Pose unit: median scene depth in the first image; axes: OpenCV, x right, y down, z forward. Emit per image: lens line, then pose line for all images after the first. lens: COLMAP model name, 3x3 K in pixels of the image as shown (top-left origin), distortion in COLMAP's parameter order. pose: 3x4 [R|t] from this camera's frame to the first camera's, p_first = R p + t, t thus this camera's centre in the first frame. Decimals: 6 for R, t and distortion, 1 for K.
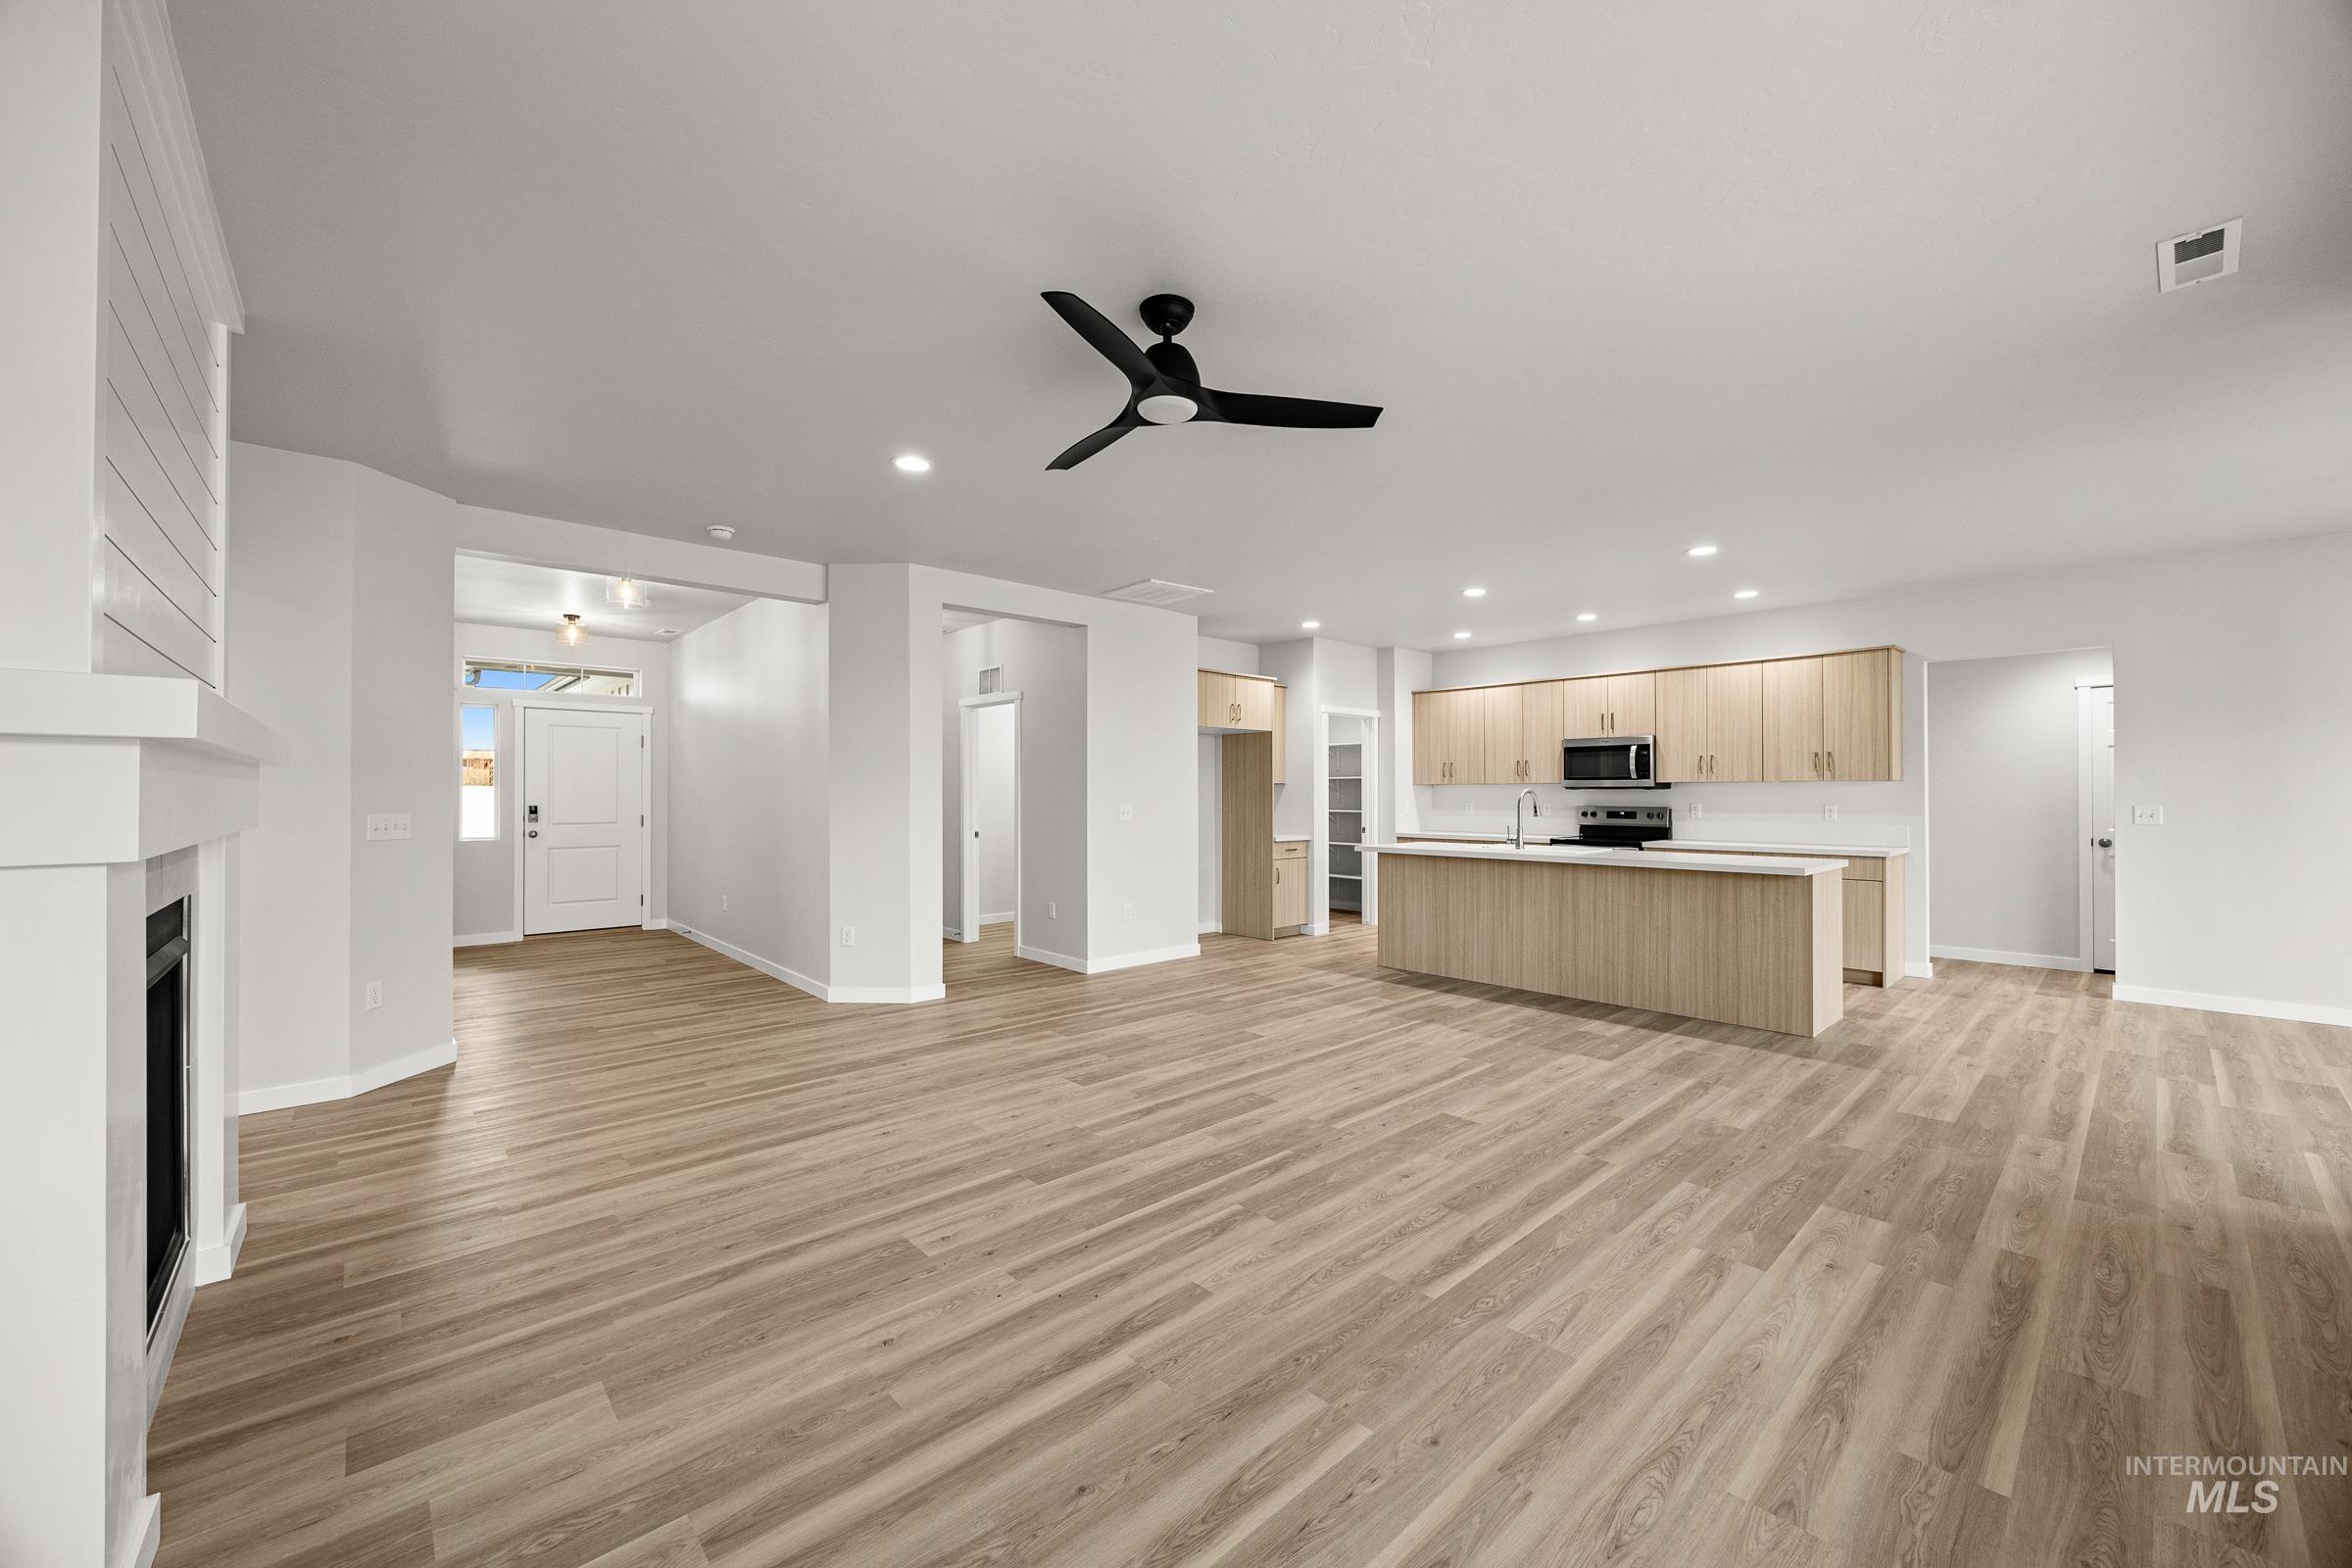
lens RADIAL K [[880.3, 0, 1229.8], [0, 880.3, 794.2], [0, 0, 1]] dist [-0.002332, -0.000376]
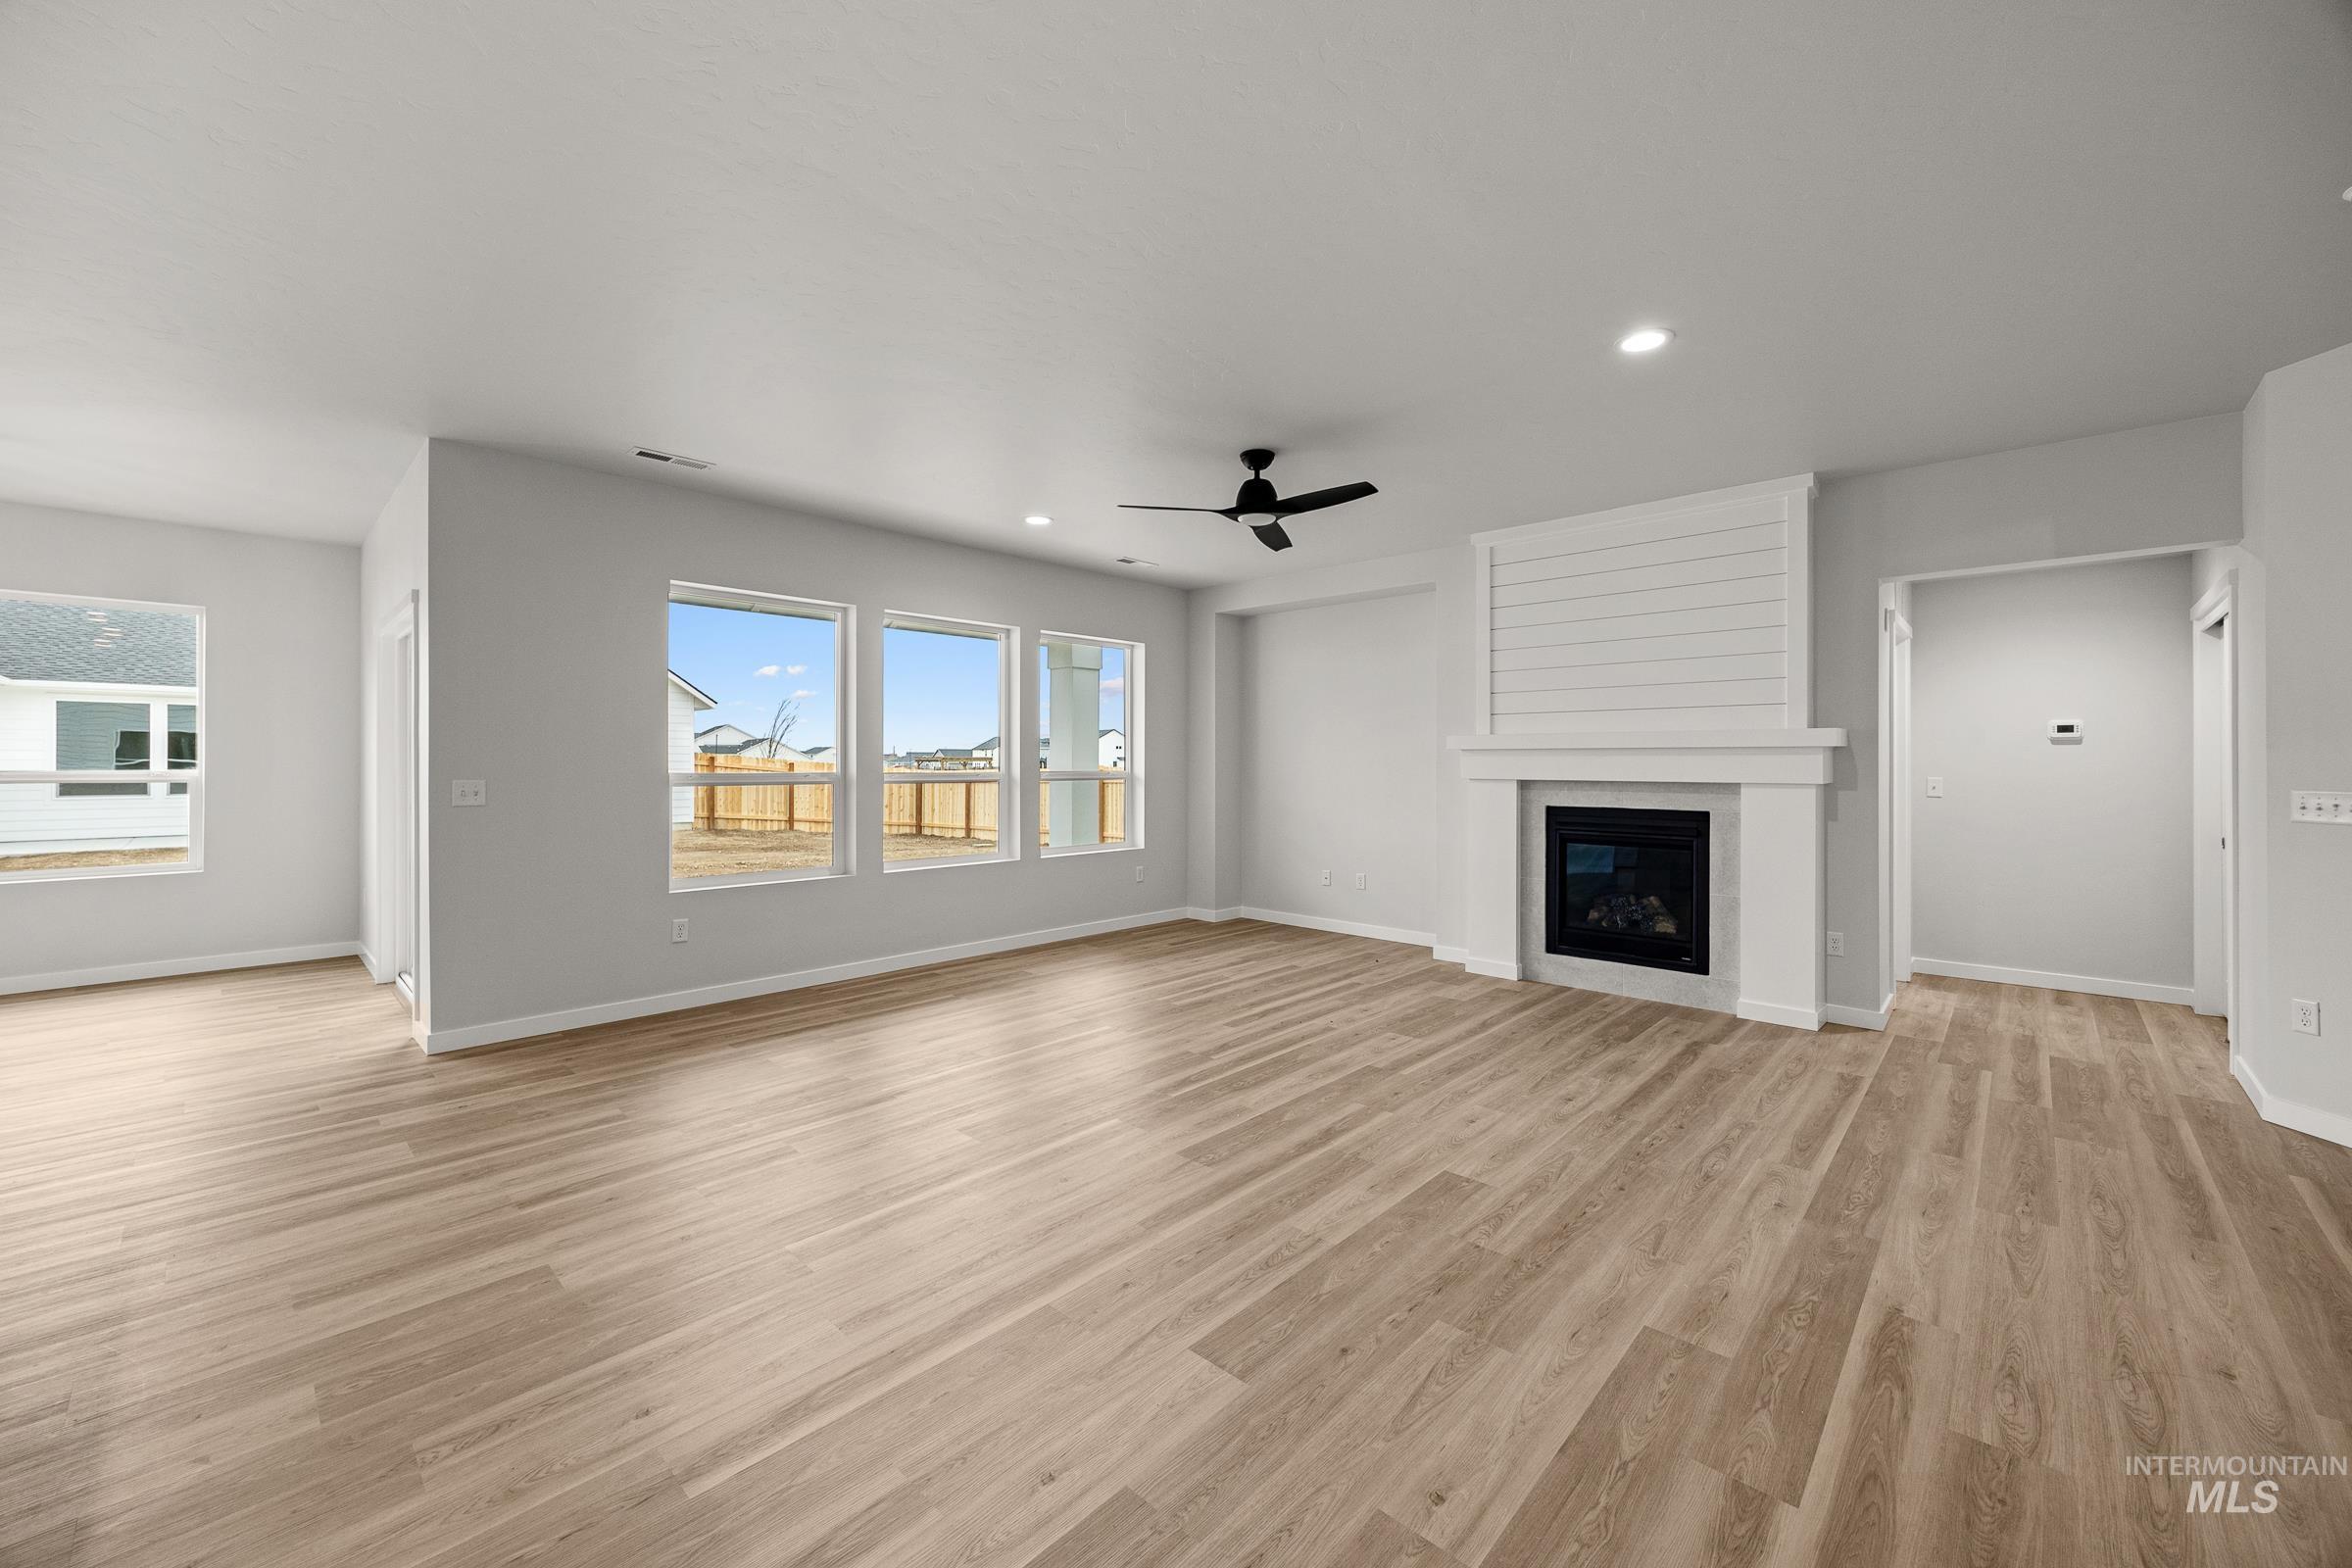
lens RADIAL K [[929.8, 0, 1164.7], [0, 929.8, 767.2], [0, 0, 1]] dist [-0.002073, -0.000301]
pose [[-0.999996, 0.000850, -0.002547, 0.061880], [0.000838, 0.999988, 0.004767, -0.001793], [0.002551, 0.004765, -0.999985, 1.691374]]
